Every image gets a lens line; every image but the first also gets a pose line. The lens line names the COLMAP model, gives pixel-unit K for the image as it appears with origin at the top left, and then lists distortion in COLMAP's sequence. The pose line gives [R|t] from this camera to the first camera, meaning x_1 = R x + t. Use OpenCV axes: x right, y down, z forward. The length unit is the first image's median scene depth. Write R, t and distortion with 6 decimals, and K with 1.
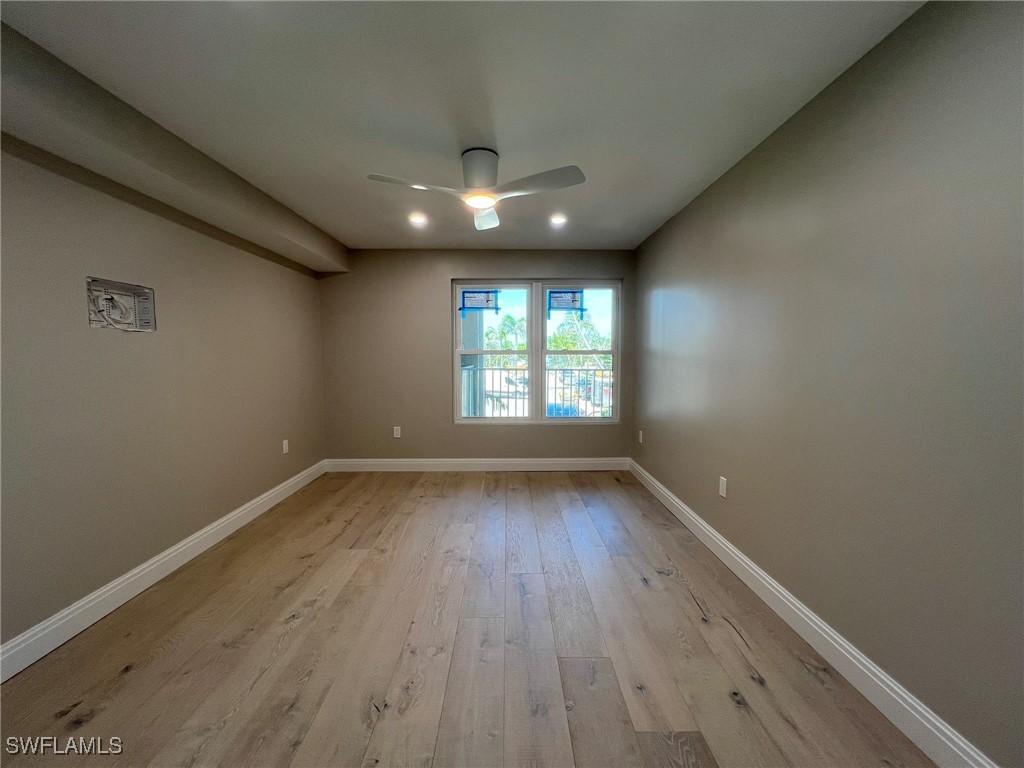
lens RADIAL K [[411.5, 0, 510.5], [0, 411.5, 379.6], [0, 0, 1]] dist [0.001660, -0.000066]
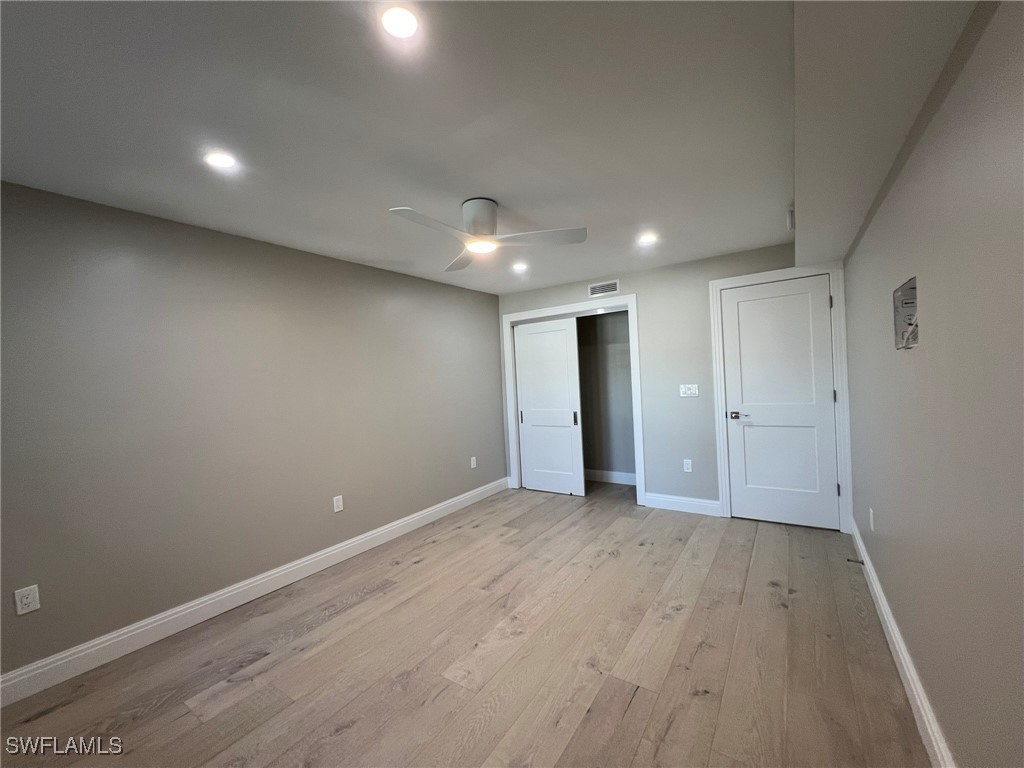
lens RADIAL K [[411.5, 0, 510.7], [0, 411.5, 384.6], [0, 0, 1]] dist [0.001660, -0.000066]
pose [[-0.820238, 0.034625, 0.570974, -0.850084], [0.084335, 0.994578, 0.060839, -0.175842], [-0.565772, 0.098056, -0.818711, 2.220835]]
